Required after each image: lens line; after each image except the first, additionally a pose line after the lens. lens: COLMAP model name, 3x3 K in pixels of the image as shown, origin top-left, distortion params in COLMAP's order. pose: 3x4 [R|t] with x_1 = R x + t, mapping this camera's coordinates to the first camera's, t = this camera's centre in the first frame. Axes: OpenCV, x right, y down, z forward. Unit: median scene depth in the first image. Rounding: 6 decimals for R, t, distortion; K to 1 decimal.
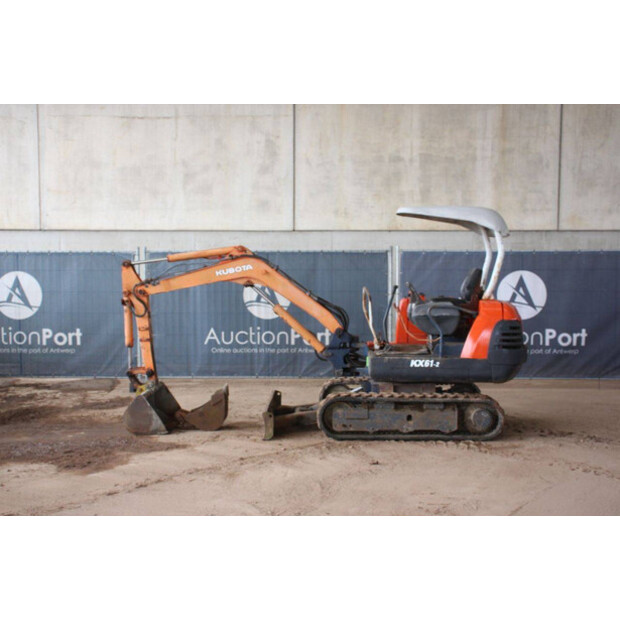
lens RADIAL K [[808.6, 0, 310.0], [0, 808.6, 310.0], [0, 0, 1]] dist [0.024121, 0.073866]
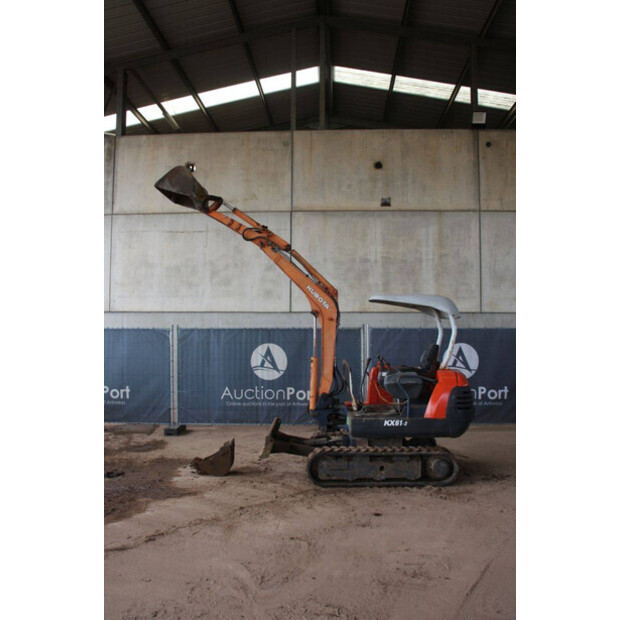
lens RADIAL K [[527.5, 0, 307.7], [0, 527.5, 312.2], [0, 0, 1]] dist [-0.169704, 0.164243]
pose [[0.999982, 0.000593, 0.005925, 0.004831], [-0.000041, 0.995683, -0.092817, -0.019170], [-0.005955, 0.092815, 0.995666, 0.143551]]
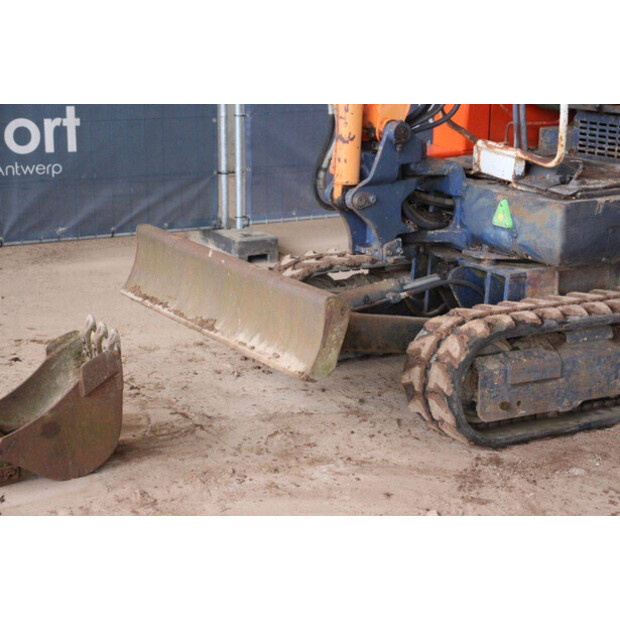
lens RADIAL K [[1471.1, 0, 310.0], [0, 1471.1, 310.0], [0, 0, 1]] dist [0.367335, 0.502190]
pose [[0.845908, -0.117693, 0.520182, -0.250717], [0.017186, 0.980856, 0.193975, -0.016333], [-0.533053, -0.155145, 0.831736, 0.362686]]
